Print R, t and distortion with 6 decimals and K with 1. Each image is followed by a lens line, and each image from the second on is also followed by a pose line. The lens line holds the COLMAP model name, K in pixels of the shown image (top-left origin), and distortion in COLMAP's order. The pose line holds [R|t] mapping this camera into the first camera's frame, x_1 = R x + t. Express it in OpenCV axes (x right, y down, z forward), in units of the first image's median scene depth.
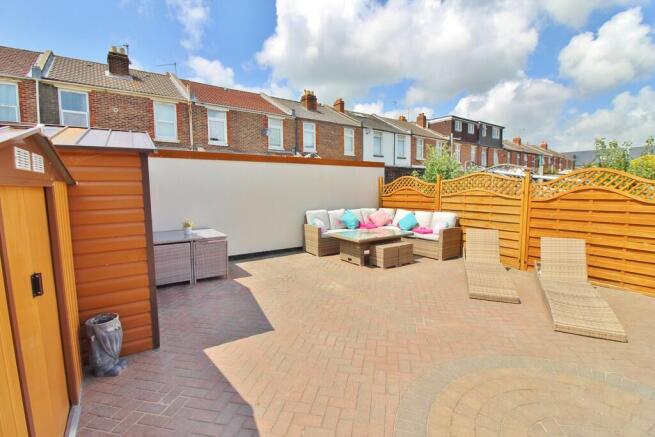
lens RADIAL K [[302.1, 0, 333.3], [0, 302.1, 211.2], [0, 0, 1]] dist [-0.002243, -0.013331]
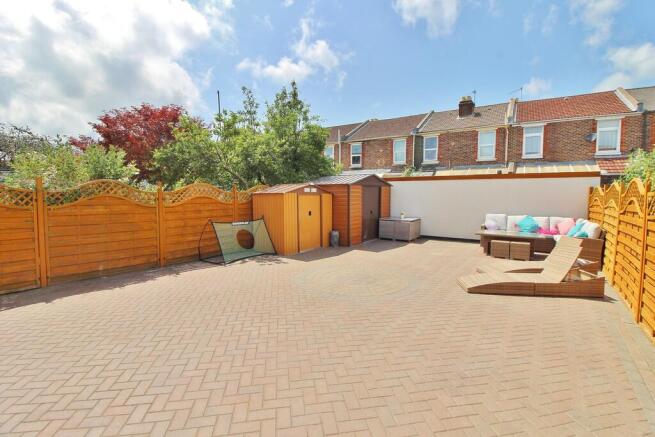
lens RADIAL K [[302.1, 0, 333.3], [0, 302.1, 211.2], [0, 0, 1]] dist [-0.002243, -0.013331]
pose [[0.353627, 0.055226, -0.933755, 0.519201], [-0.083034, 0.996168, 0.027471, 0.004375], [0.931694, 0.067819, 0.356857, -0.067139]]
